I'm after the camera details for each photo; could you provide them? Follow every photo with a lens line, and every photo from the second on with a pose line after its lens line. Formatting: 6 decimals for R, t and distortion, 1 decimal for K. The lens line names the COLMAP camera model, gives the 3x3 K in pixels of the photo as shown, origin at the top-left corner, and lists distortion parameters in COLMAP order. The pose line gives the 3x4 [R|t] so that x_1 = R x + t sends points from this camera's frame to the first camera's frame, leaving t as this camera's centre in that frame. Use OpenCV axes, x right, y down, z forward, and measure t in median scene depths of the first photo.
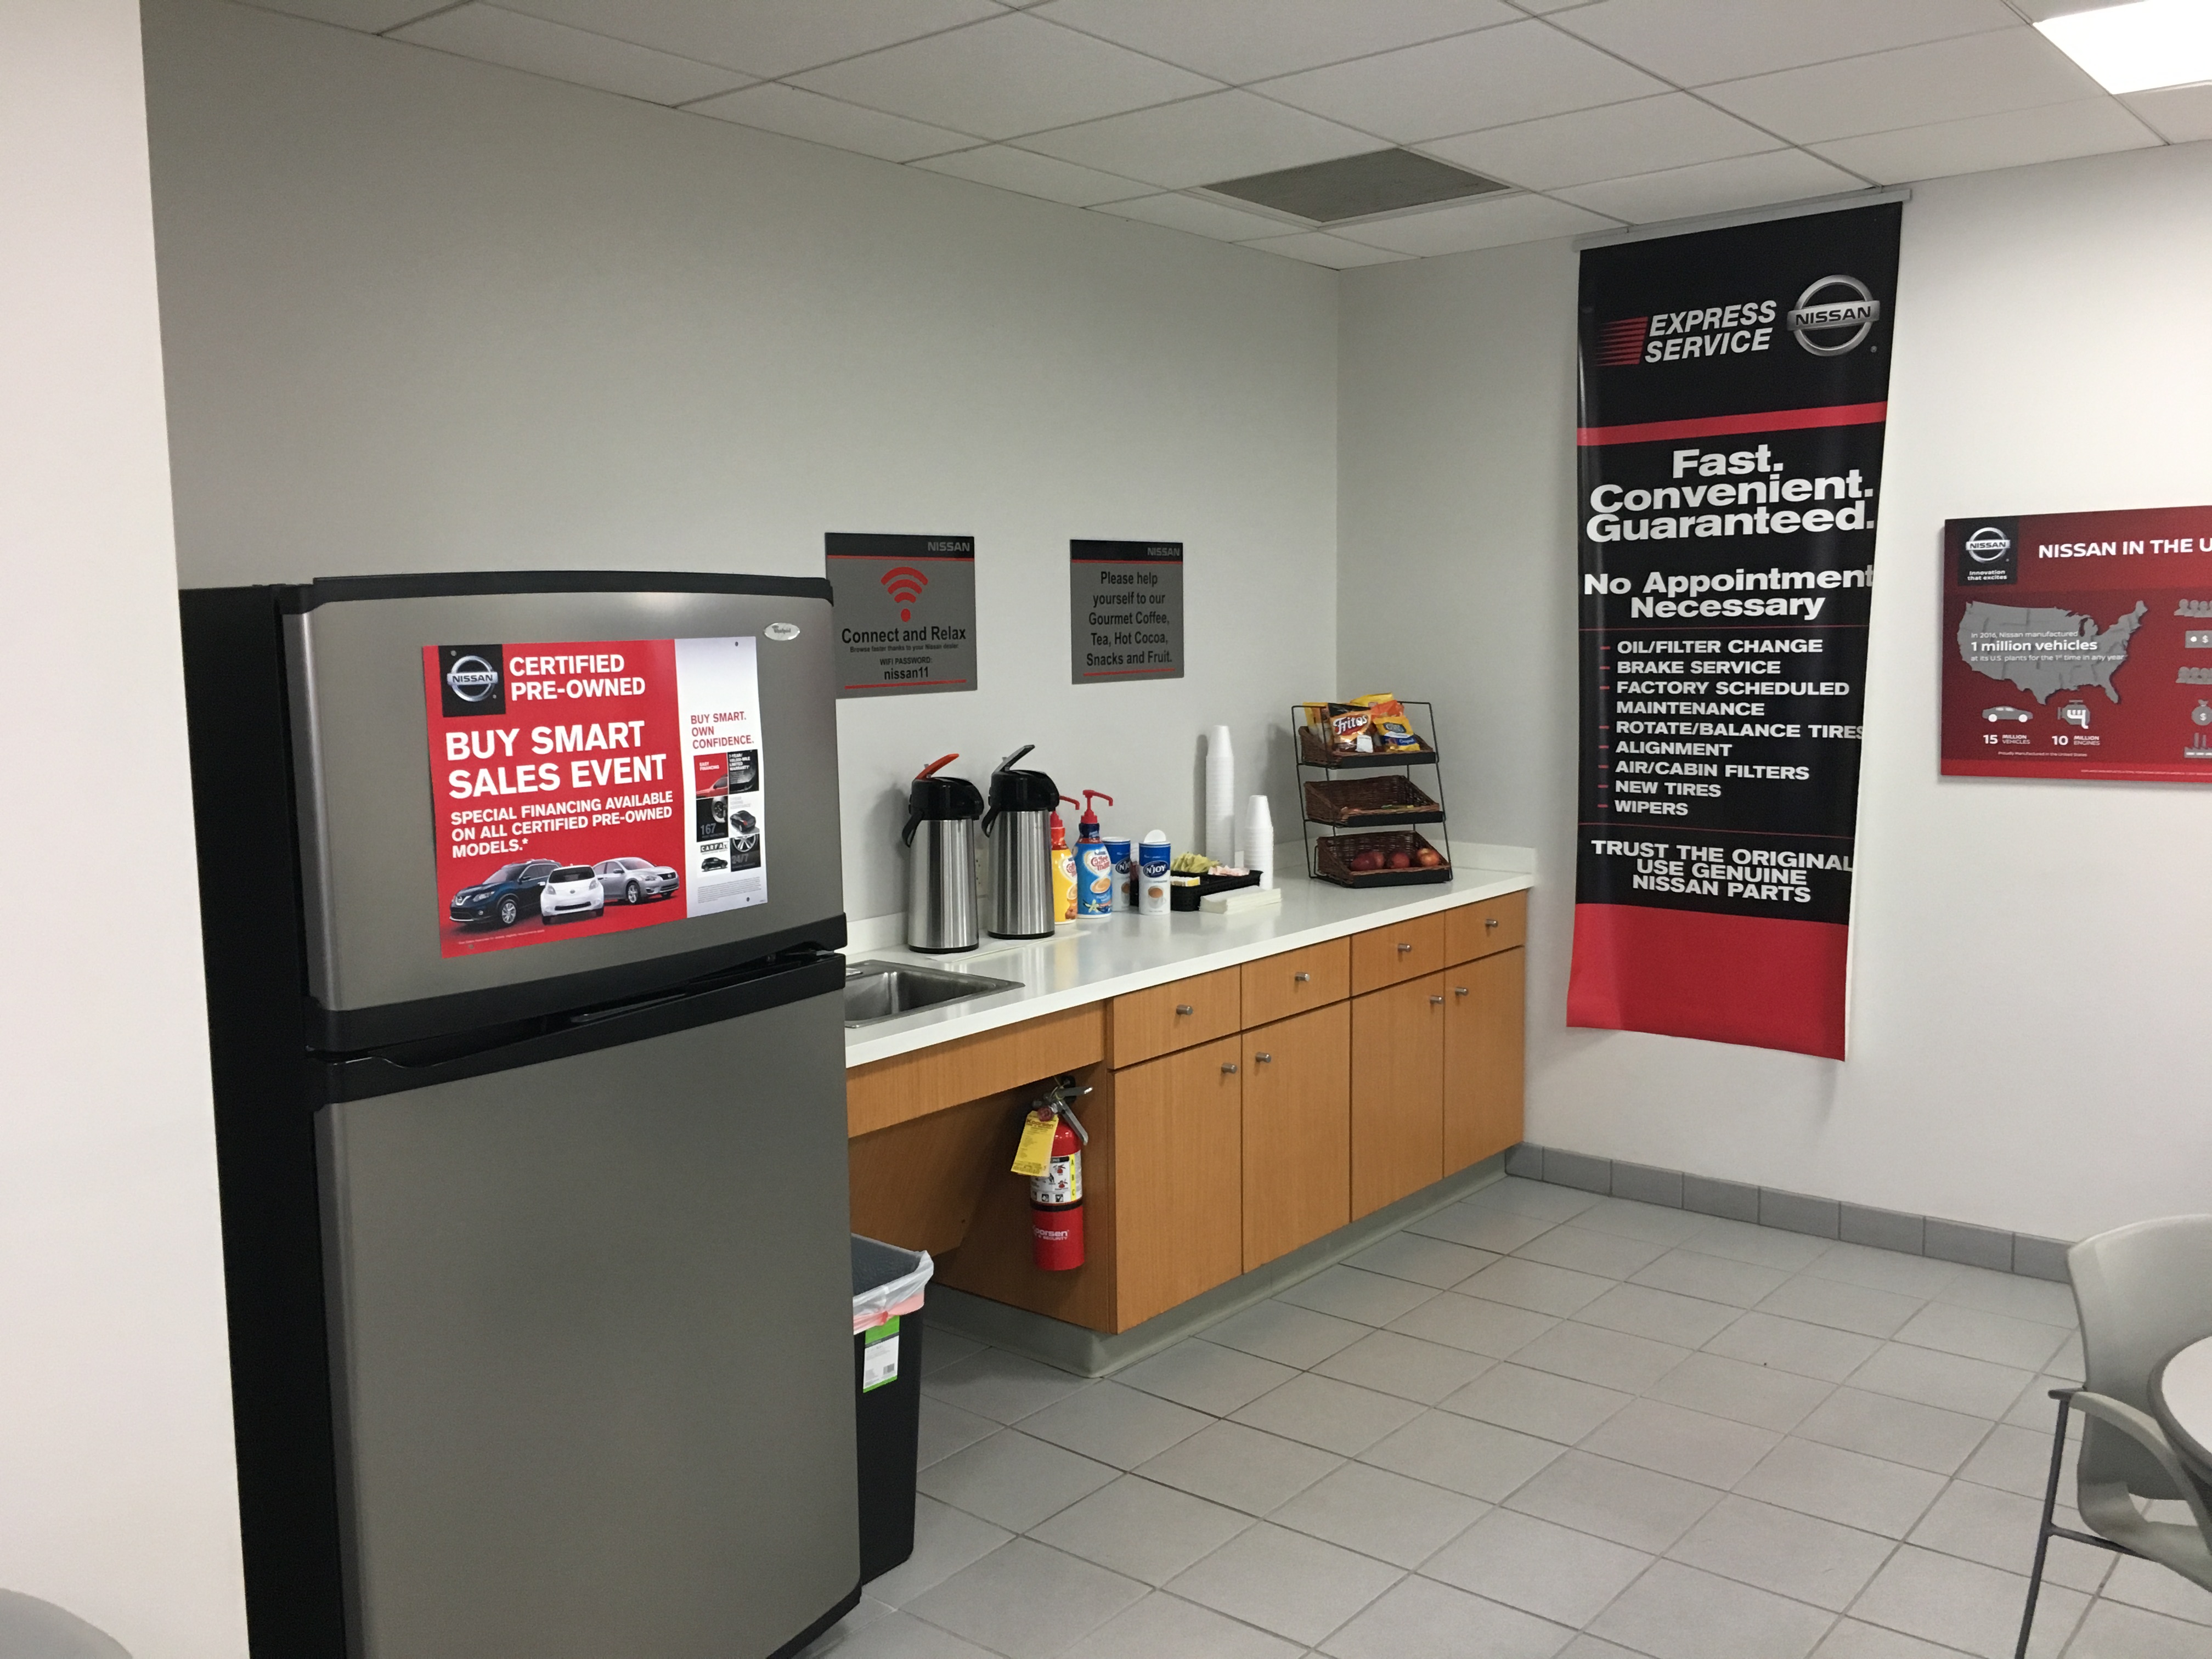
lens RADIAL K [[1887.9, 0, 1103.1], [0, 1887.9, 839.6], [0, 0, 1]] dist [0.038483, -0.017771]
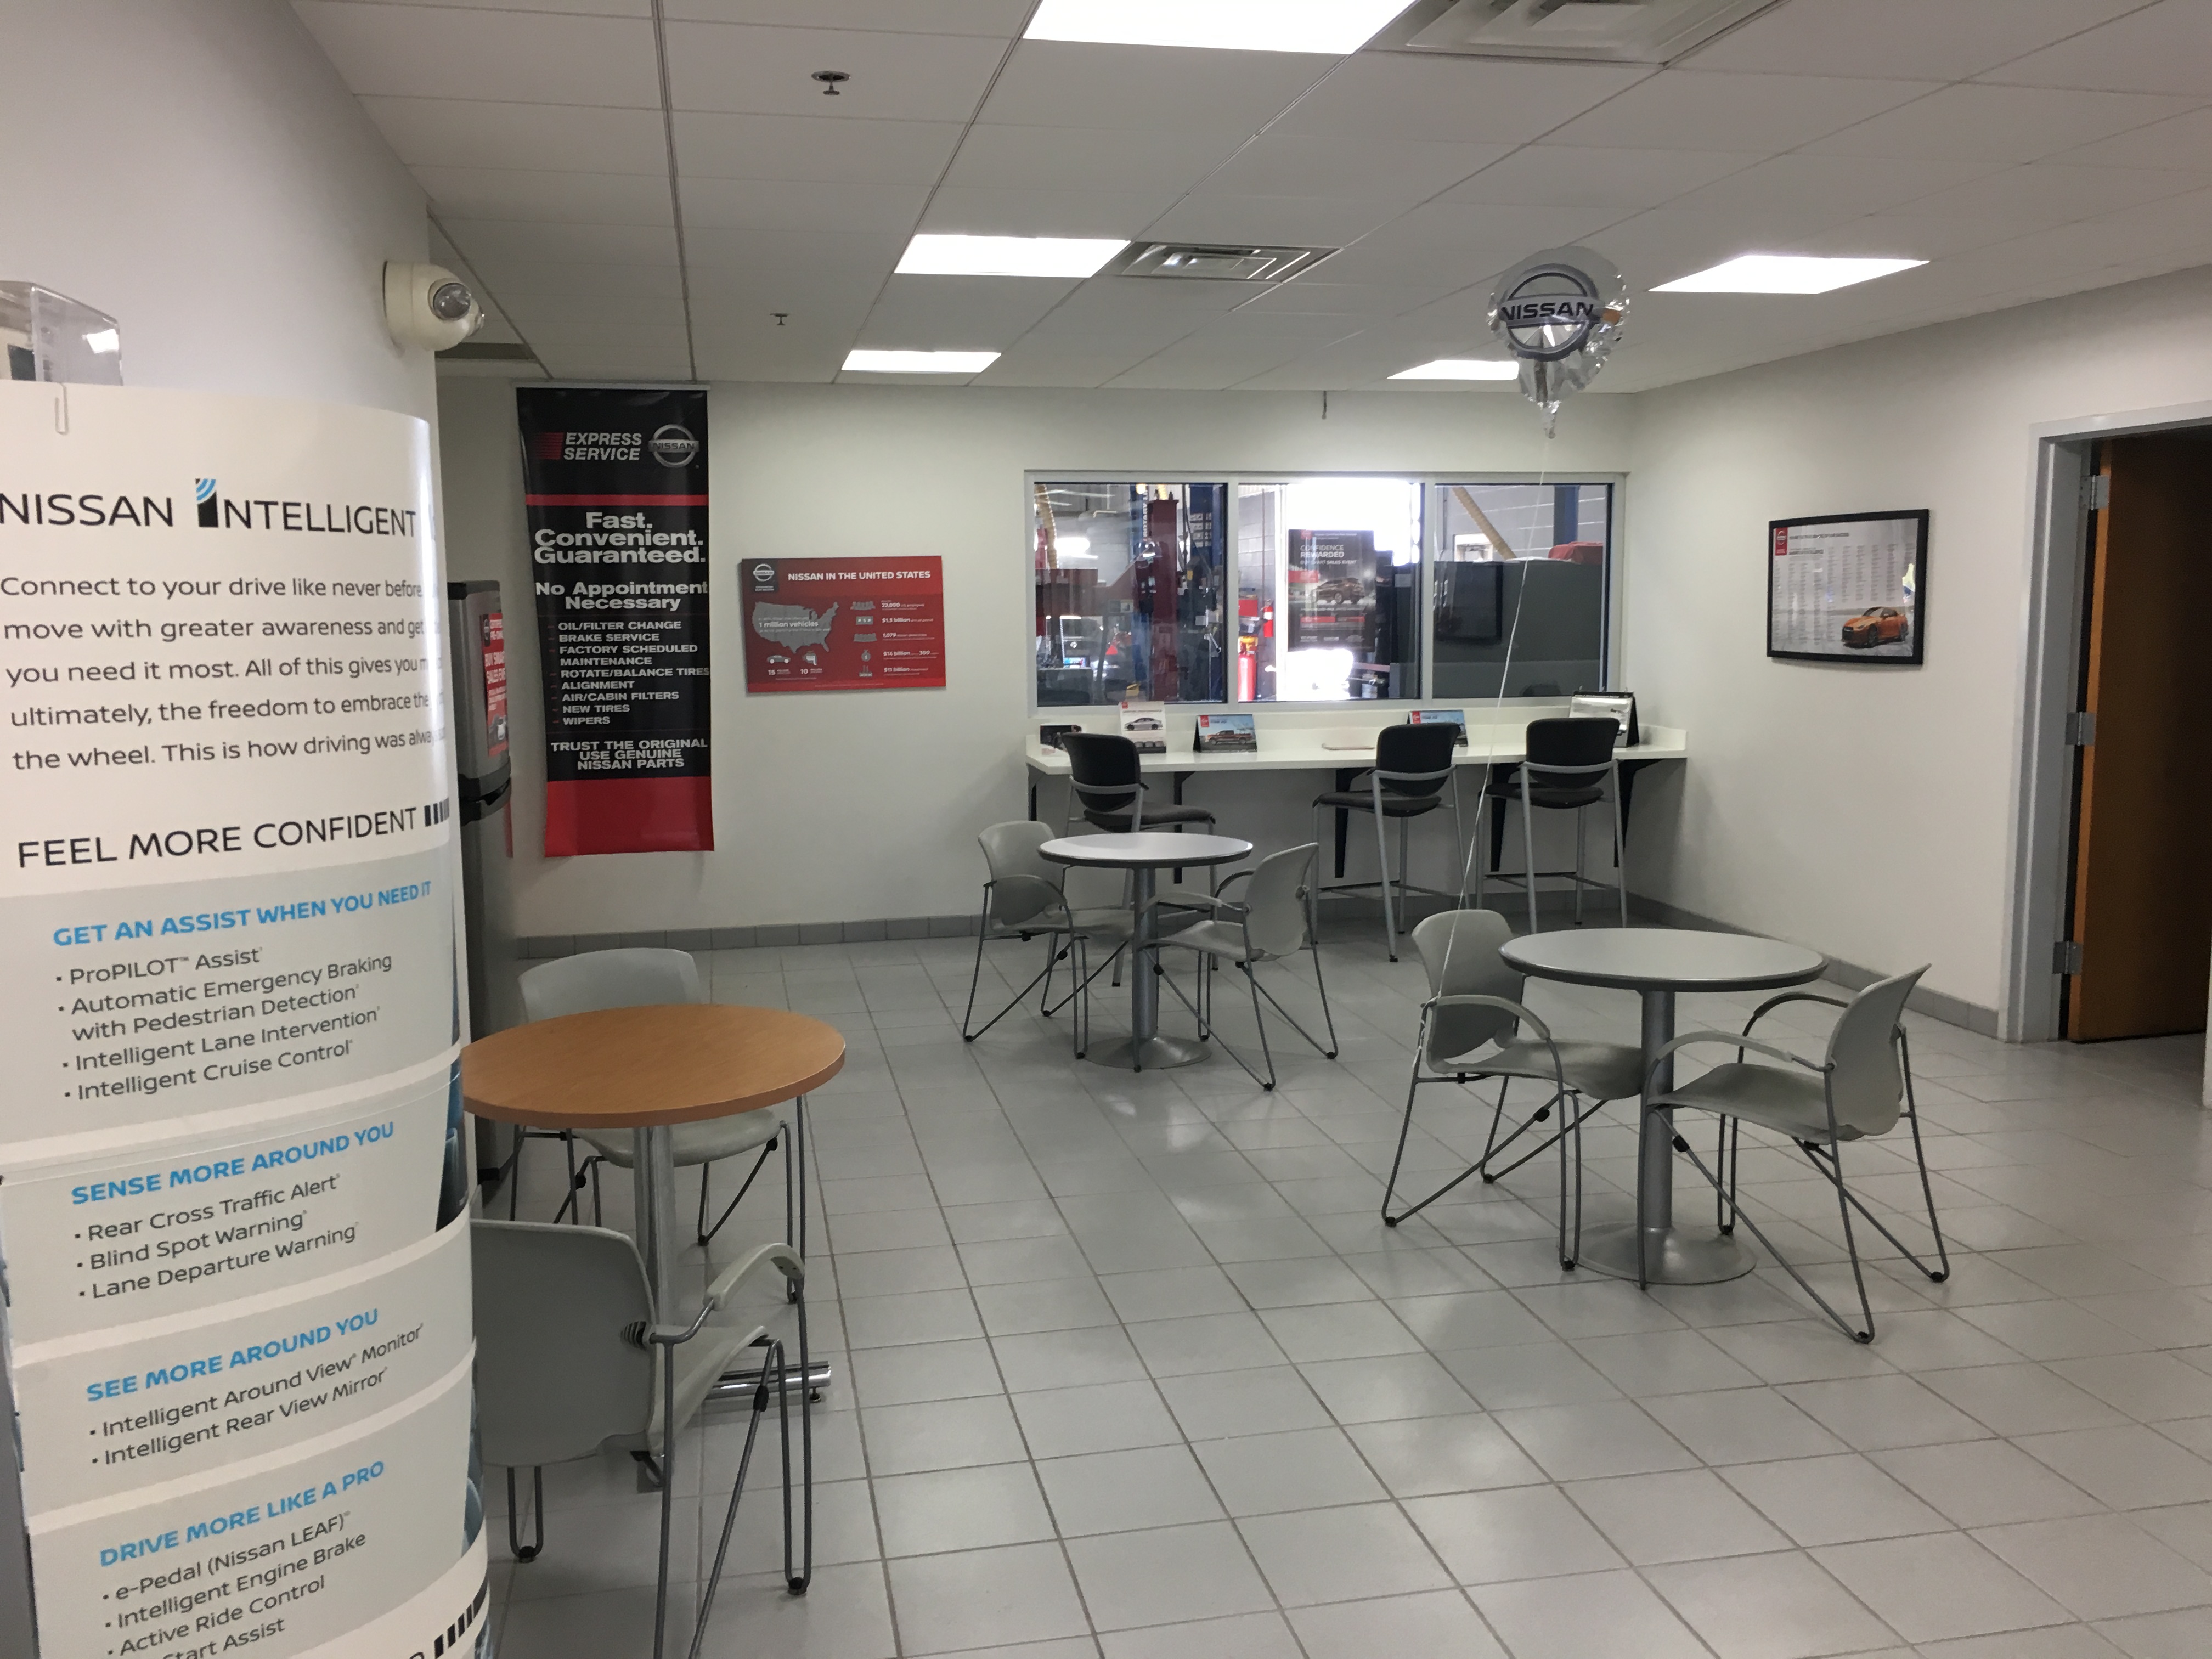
lens RADIAL K [[1887.9, 0, 1107.5], [0, 1887.9, 828.0], [0, 0, 1]] dist [0.038483, -0.017771]
pose [[0.622027, -0.085275, 0.778339, -0.783054], [0.091421, 0.995163, 0.035969, 0.063173], [-0.777641, 0.048783, 0.626814, -0.442121]]
